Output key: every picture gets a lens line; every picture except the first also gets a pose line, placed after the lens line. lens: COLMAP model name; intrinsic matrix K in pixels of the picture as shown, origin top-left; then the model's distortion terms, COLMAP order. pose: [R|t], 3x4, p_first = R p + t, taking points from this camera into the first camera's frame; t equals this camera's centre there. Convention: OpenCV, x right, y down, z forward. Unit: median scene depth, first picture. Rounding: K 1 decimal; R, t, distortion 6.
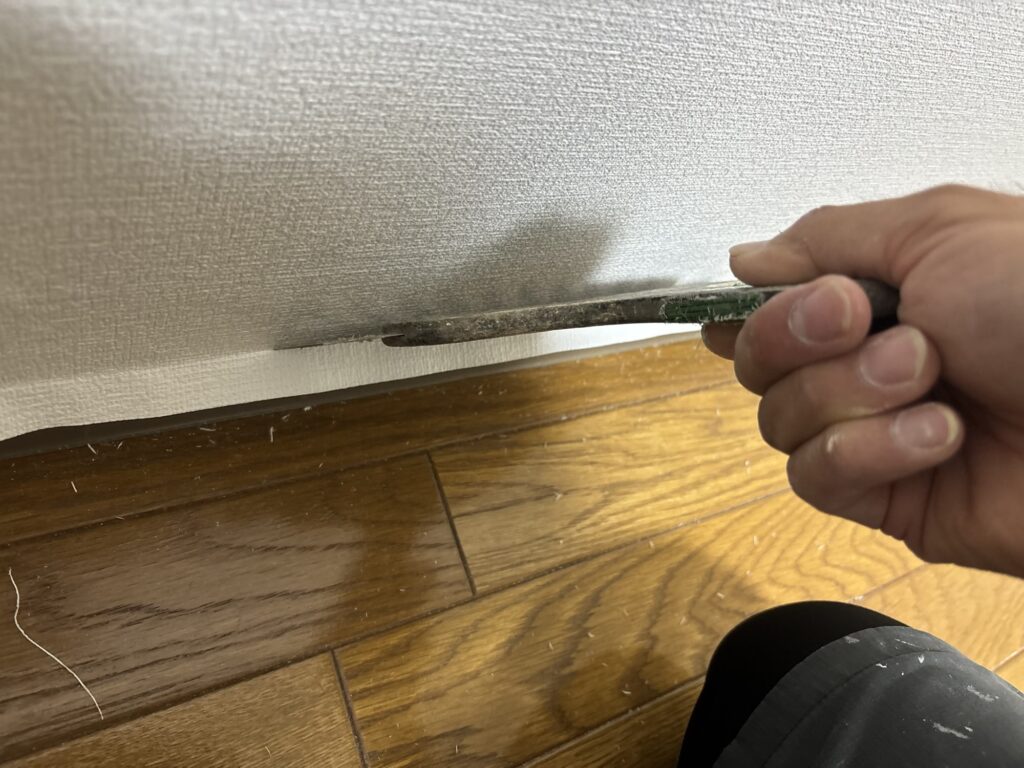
lens RADIAL K [[830.5, 0, 560.4], [0, 830.5, 382.9], [0, 0, 1]] dist [-0.067822, 0.096250]
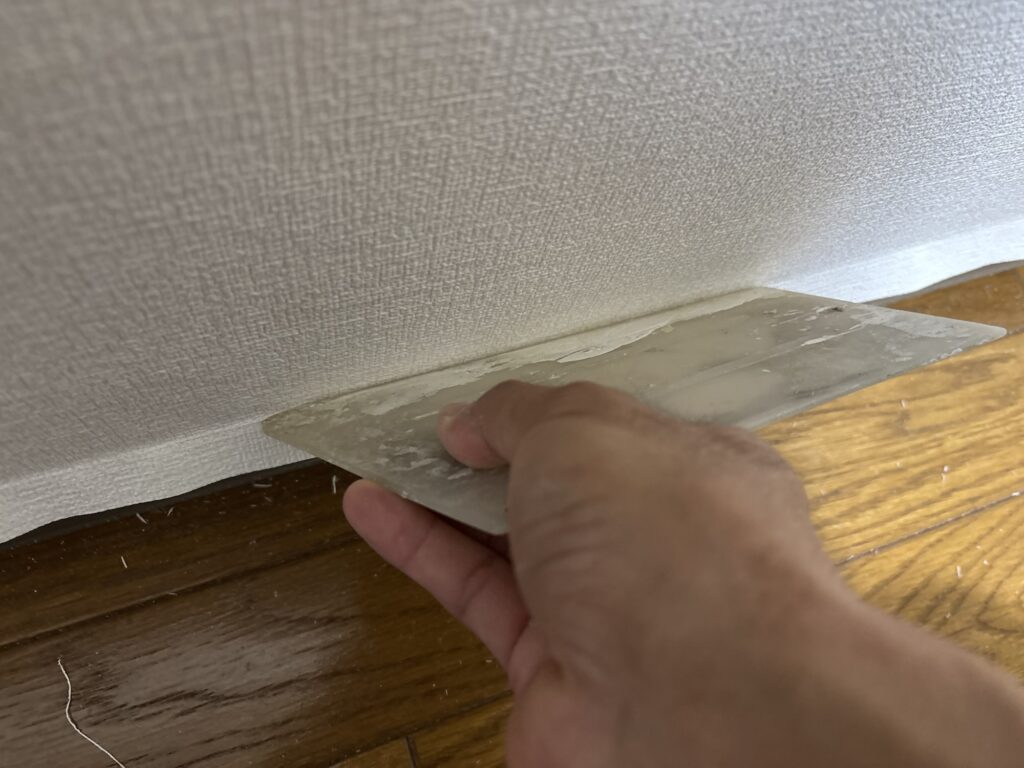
lens RADIAL K [[830.5, 0, 560.4], [0, 830.5, 382.9], [0, 0, 1]] dist [-0.067822, 0.096250]
pose [[0.959025, -0.049762, -0.278919, 0.143919], [0.076601, 0.993332, 0.086161, -0.112091], [0.272771, -0.103996, 0.956442, 0.256575]]
